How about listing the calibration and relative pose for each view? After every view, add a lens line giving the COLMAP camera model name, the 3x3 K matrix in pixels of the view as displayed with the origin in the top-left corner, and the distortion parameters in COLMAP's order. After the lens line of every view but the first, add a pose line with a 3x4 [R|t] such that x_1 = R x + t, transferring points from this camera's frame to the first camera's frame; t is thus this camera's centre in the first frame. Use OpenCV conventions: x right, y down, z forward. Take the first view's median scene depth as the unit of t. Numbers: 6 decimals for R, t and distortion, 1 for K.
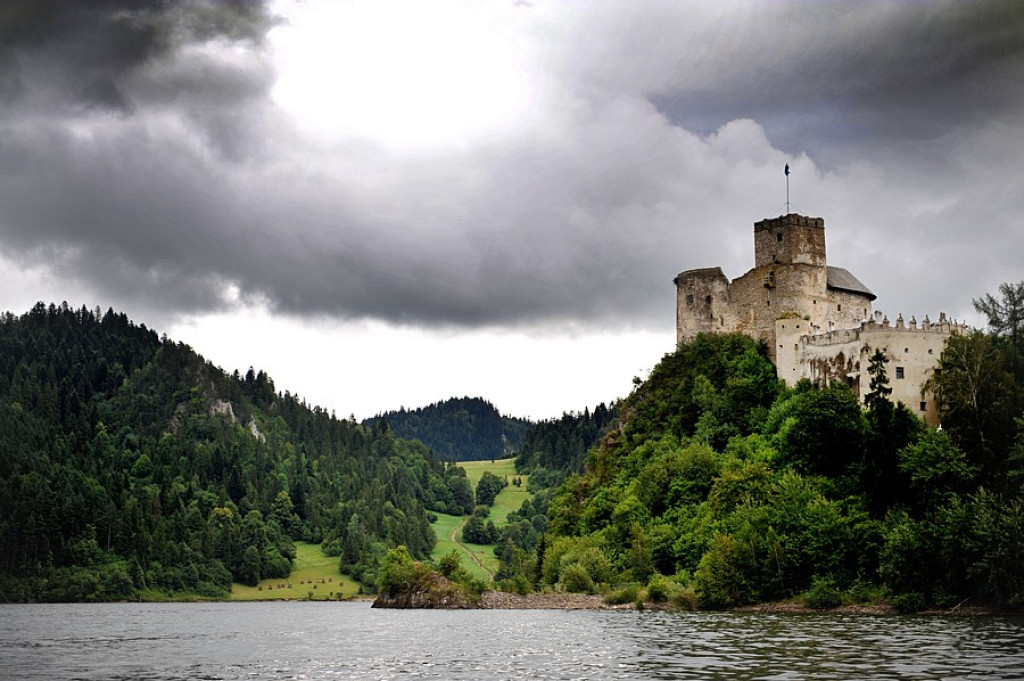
lens RADIAL K [[1608.0, 0, 511.8], [0, 1608.0, 340.7], [0, 0, 1]] dist [0.138632, 0.000000]
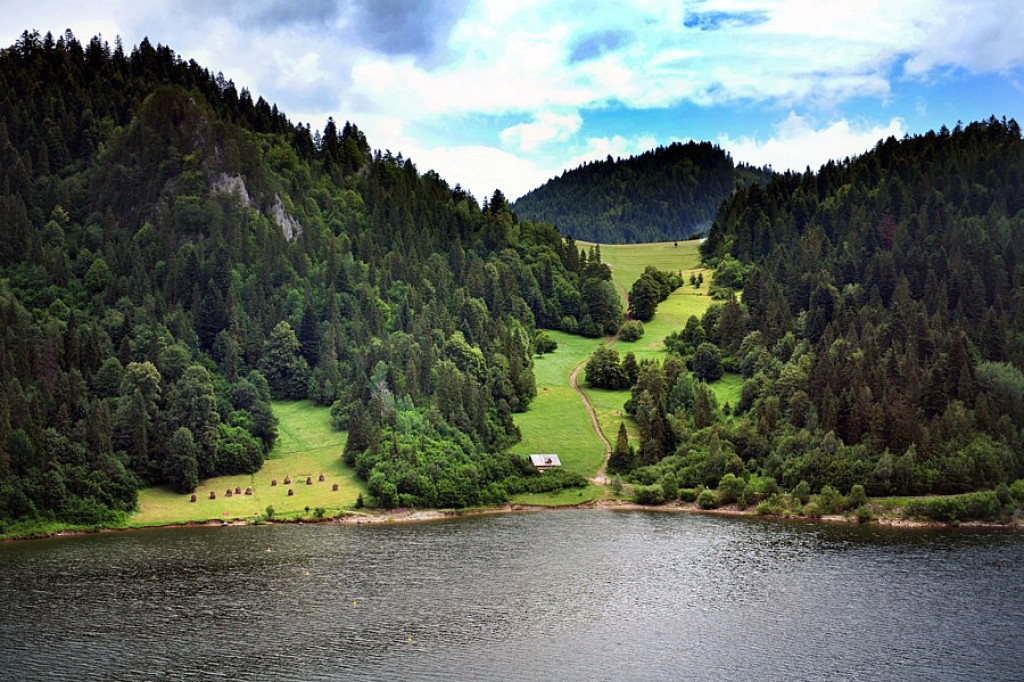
lens RADIAL K [[1608.0, 0, 512.2], [0, 1608.0, 341.0], [0, 0, 1]] dist [0.138632, 0.000000]
pose [[0.983598, 0.007796, -0.180208, 0.058213], [0.022154, 0.986280, 0.163586, -0.002002], [0.179011, -0.164895, 0.969930, 0.354373]]
